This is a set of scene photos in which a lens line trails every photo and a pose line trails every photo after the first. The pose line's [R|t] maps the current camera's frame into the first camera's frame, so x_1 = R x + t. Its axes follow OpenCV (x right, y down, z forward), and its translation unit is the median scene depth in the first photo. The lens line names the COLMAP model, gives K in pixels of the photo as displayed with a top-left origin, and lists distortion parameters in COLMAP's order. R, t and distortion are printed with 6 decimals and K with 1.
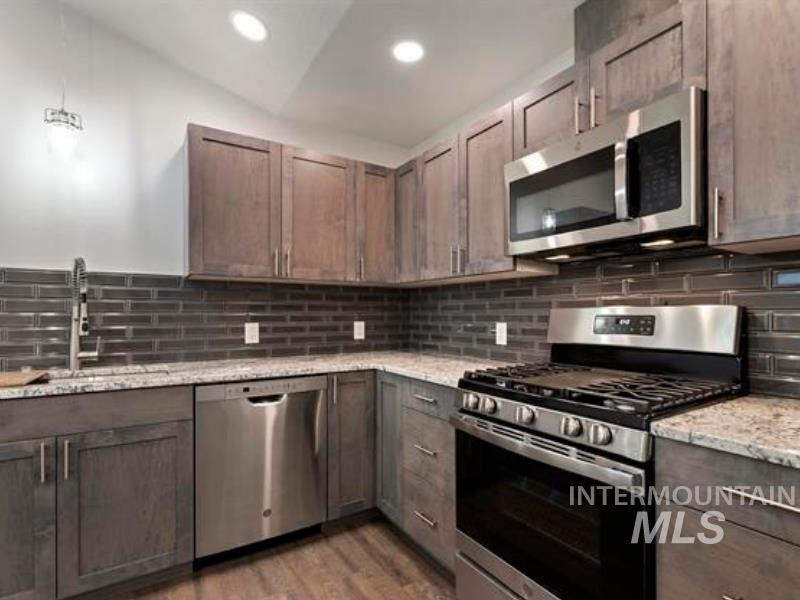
lens RADIAL K [[397.5, 0, 415.6], [0, 397.5, 314.4], [0, 0, 1]] dist [-0.000665, -0.000398]
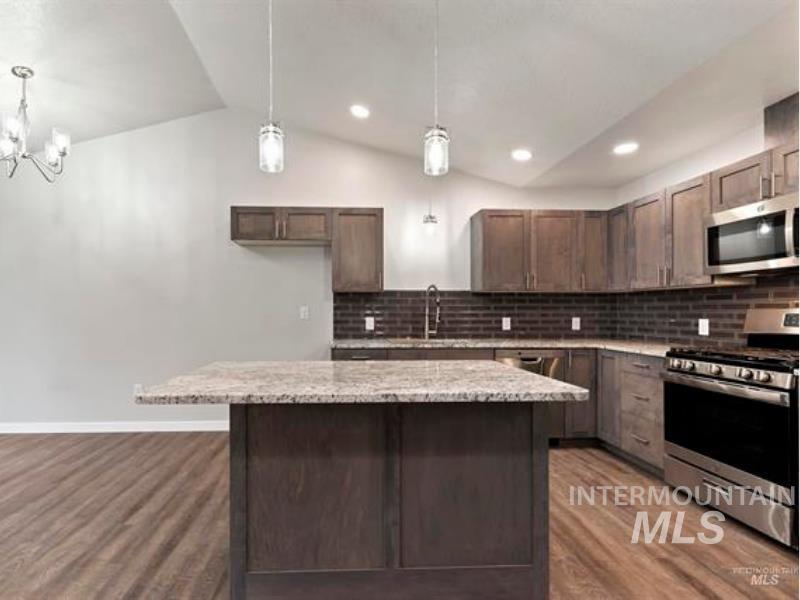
lens RADIAL K [[397.5, 0, 355.7], [0, 397.5, 311.0], [0, 0, 1]] dist [-0.000665, -0.000398]
pose [[0.859007, 0.001165, -0.511962, -0.132719], [-0.002500, 0.999995, -0.001918, -0.001182], [0.511957, 0.002928, 0.859006, -0.923050]]
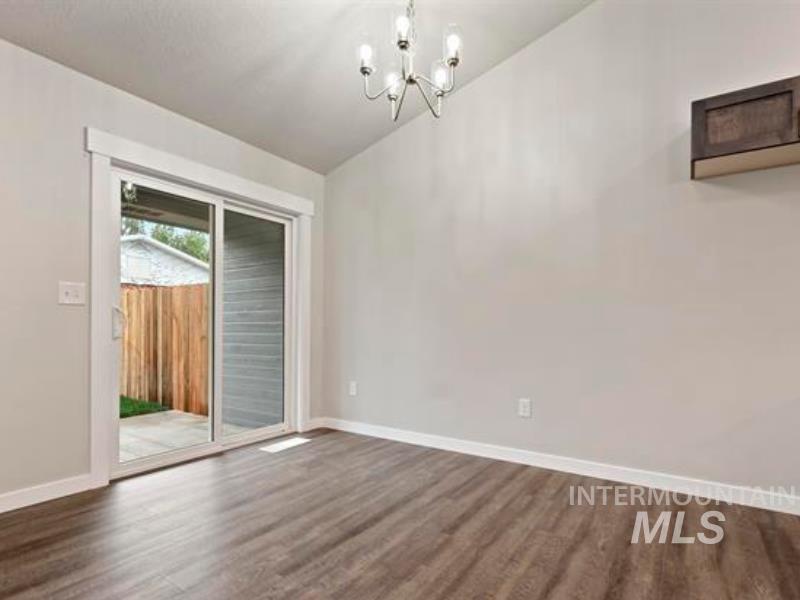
lens RADIAL K [[421.4, 0, 431.2], [0, 421.4, 326.7], [0, 0, 1]] dist [-0.006578, 0.000693]
pose [[0.418727, -0.000643, -0.908112, -0.881834], [-0.006541, 0.999972, -0.003724, 0.115438], [0.908089, 0.007499, 0.418711, -0.715324]]
